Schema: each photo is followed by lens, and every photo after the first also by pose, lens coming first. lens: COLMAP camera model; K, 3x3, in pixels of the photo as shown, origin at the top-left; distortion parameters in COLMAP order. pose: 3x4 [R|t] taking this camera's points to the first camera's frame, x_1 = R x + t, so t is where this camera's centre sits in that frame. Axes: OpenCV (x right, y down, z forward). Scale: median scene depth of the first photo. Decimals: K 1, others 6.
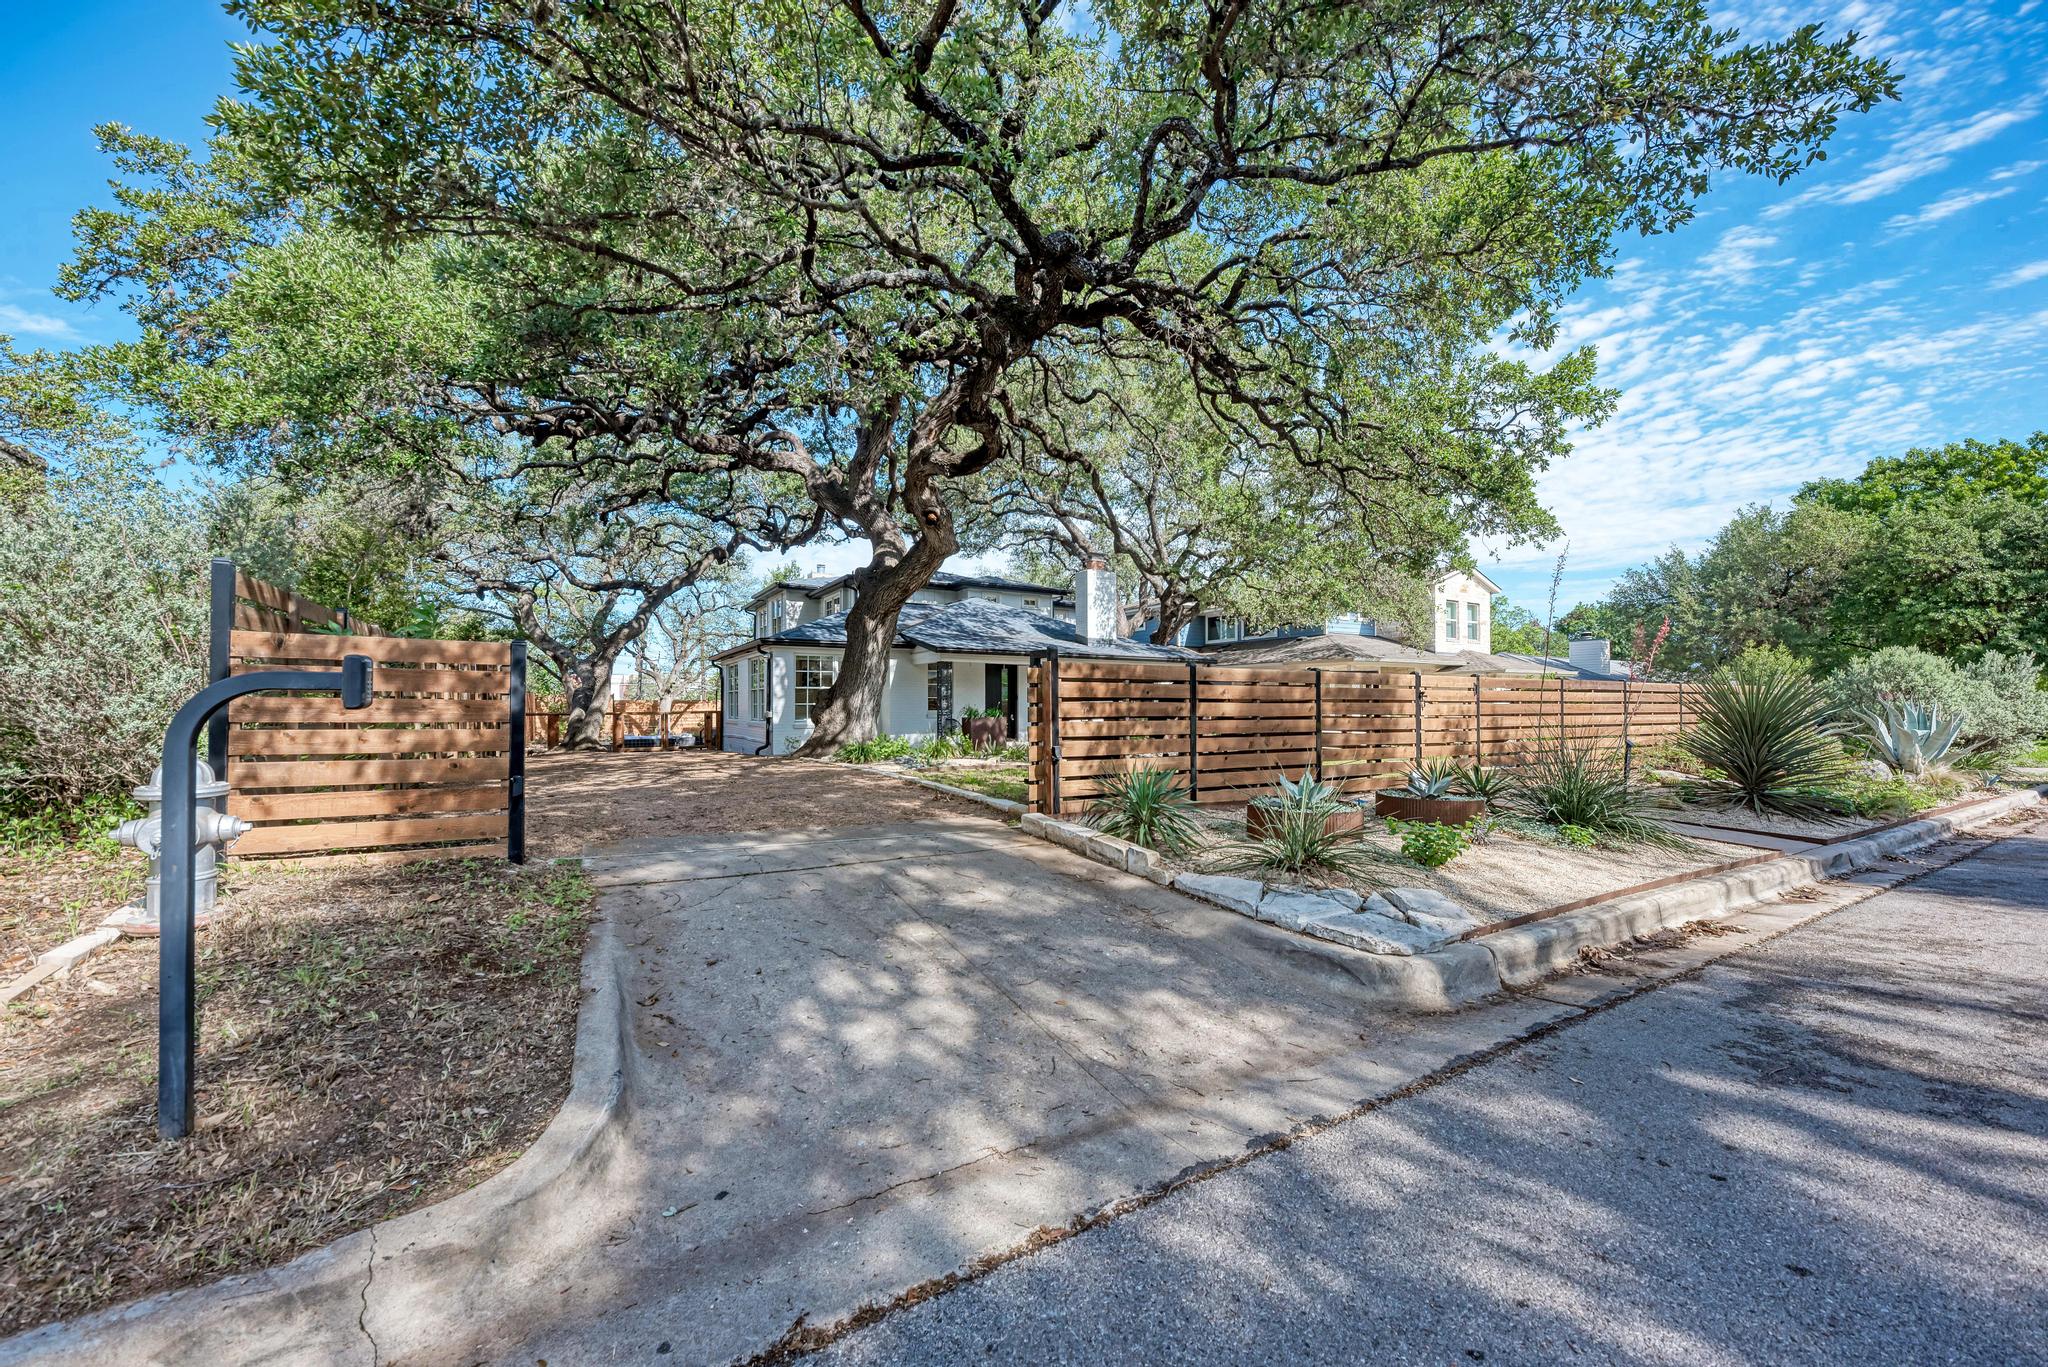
lens RADIAL K [[743.6, 0, 1033.4], [0, 743.6, 694.9], [0, 0, 1]] dist [0.000434, -0.006539]
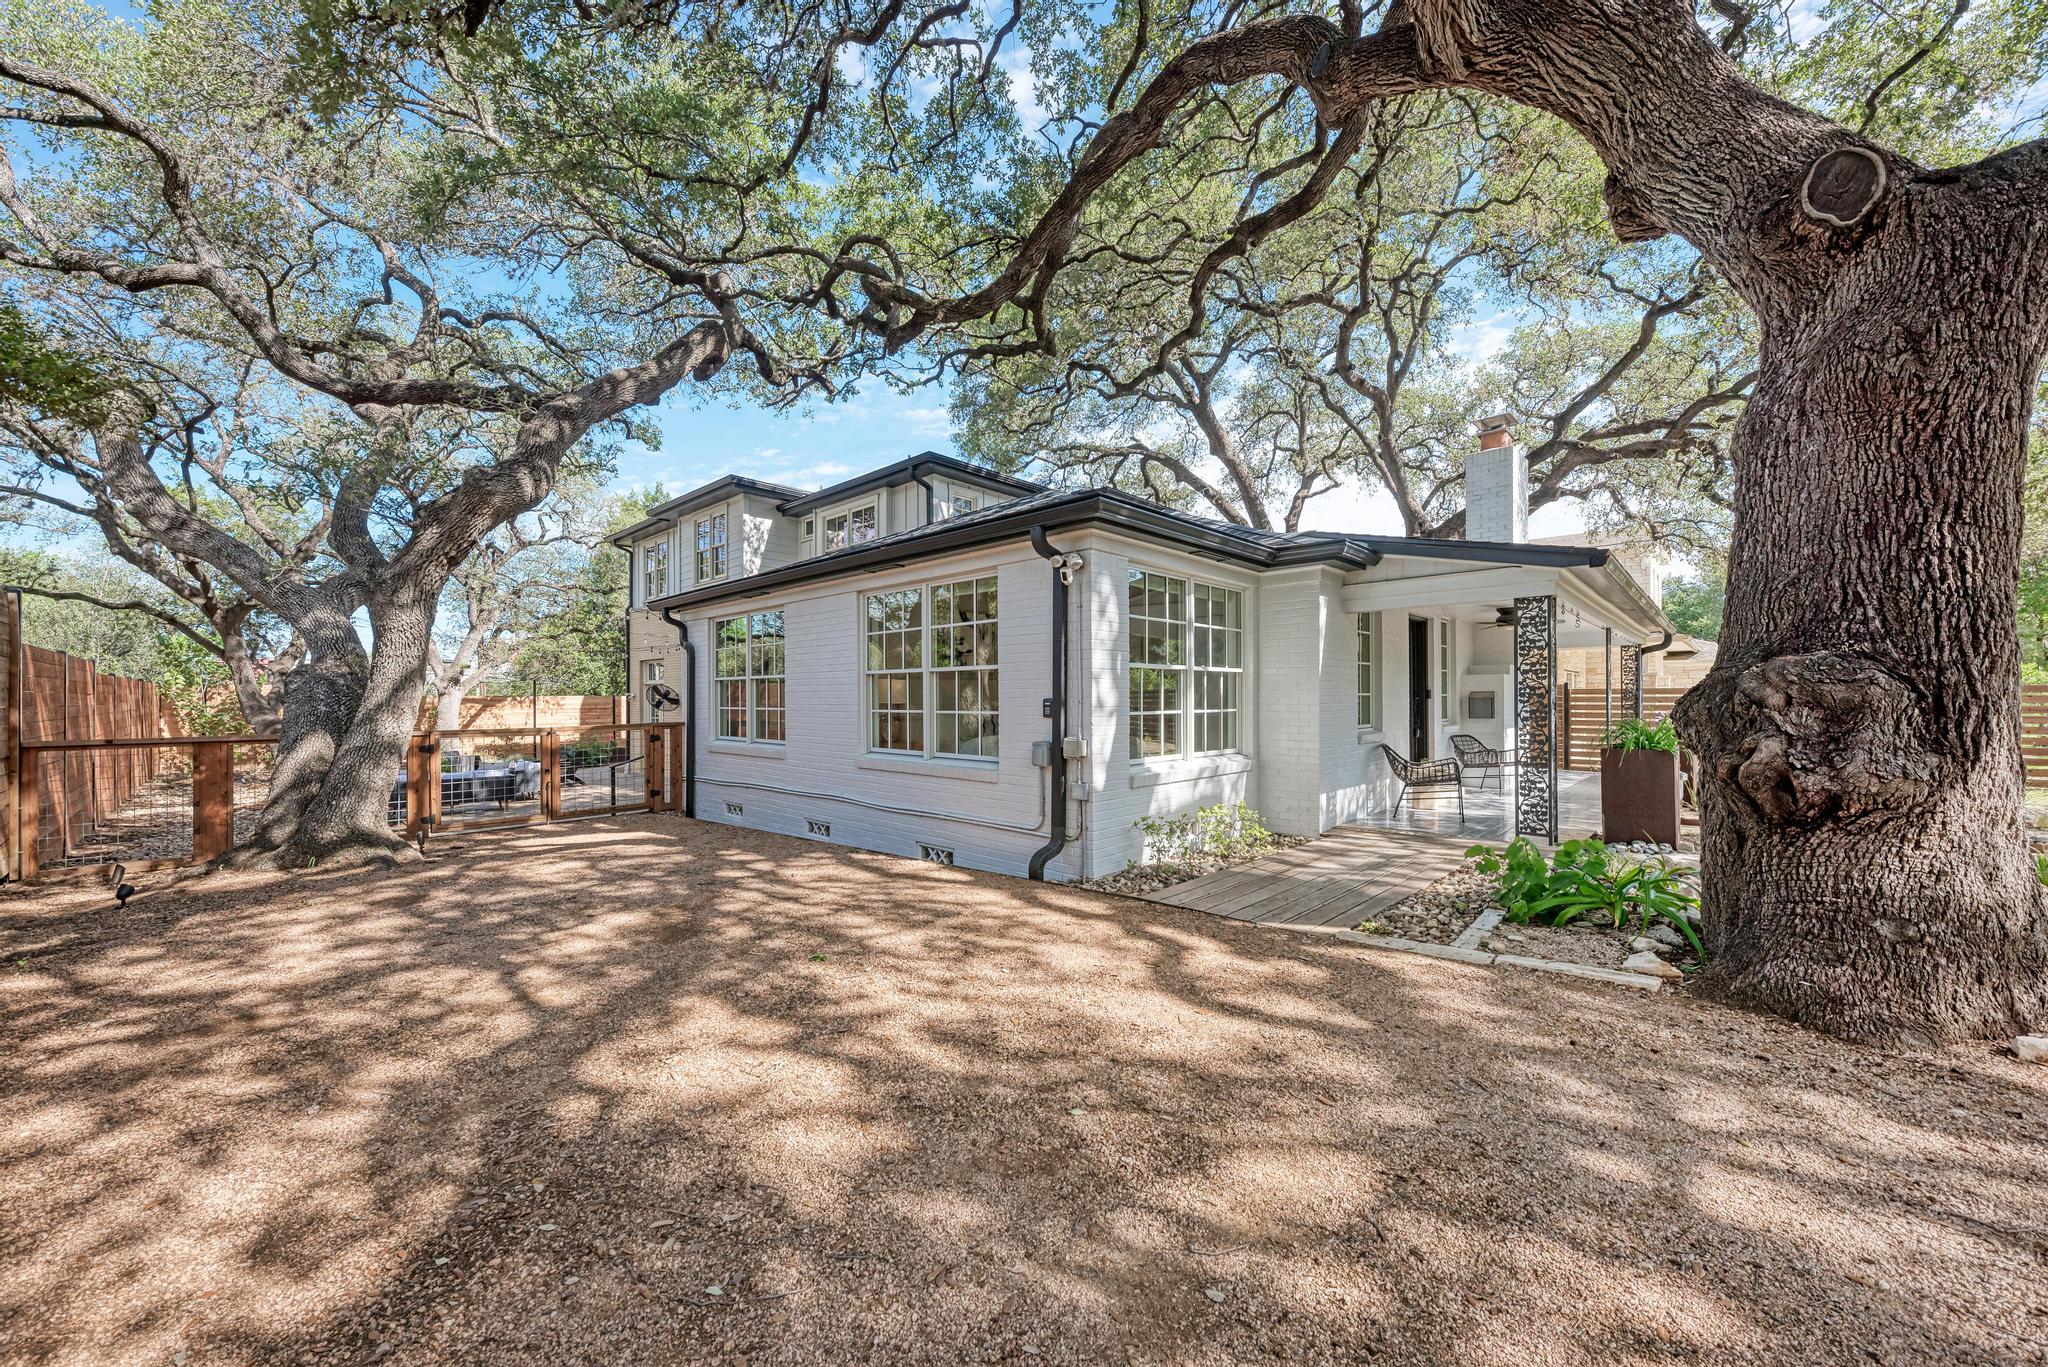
lens RADIAL K [[743.6, 0, 1033.4], [0, 743.6, 694.9], [0, 0, 1]] dist [0.000434, -0.006539]
pose [[0.963211, 0.000958, 0.268745, -0.338343], [-0.003300, 0.999960, 0.008263, -0.000386], [-0.268726, -0.008846, 0.963176, 0.518371]]
